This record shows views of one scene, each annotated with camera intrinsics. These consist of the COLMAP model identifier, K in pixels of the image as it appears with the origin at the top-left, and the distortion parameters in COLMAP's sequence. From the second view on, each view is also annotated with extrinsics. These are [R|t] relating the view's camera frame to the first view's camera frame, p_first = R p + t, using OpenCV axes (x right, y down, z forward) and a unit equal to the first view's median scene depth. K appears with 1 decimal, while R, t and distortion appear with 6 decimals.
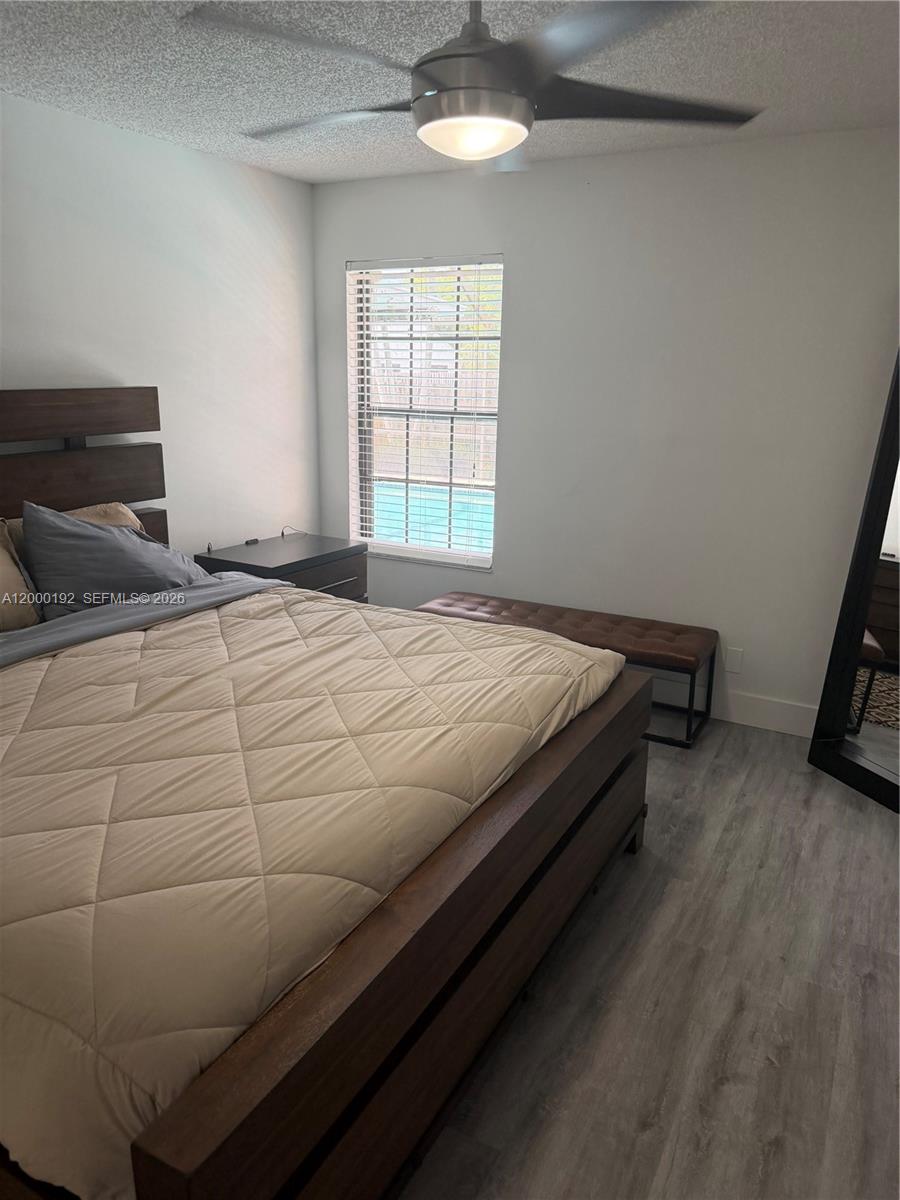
lens RADIAL K [[834.4, 0, 449.2], [0, 834.4, 600.8], [0, 0, 1]] dist [0.047305, -0.018135]
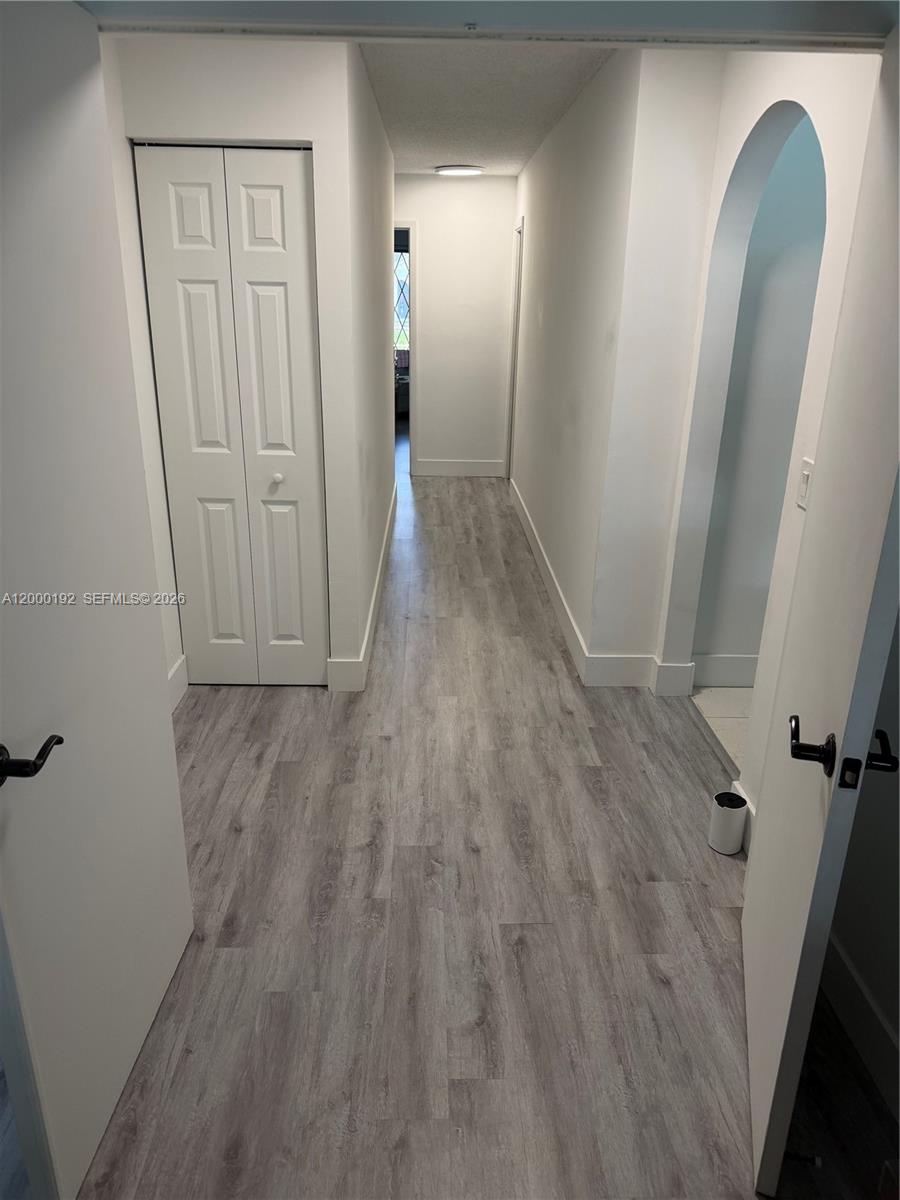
lens RADIAL K [[834.4, 0, 448.6], [0, 834.4, 600.1], [0, 0, 1]] dist [0.047305, -0.018135]
pose [[-0.865275, 0.144247, -0.480095, 0.776946], [-0.167155, 0.819874, 0.547599, -0.405019], [0.472607, 0.554074, -0.685306, 1.408420]]
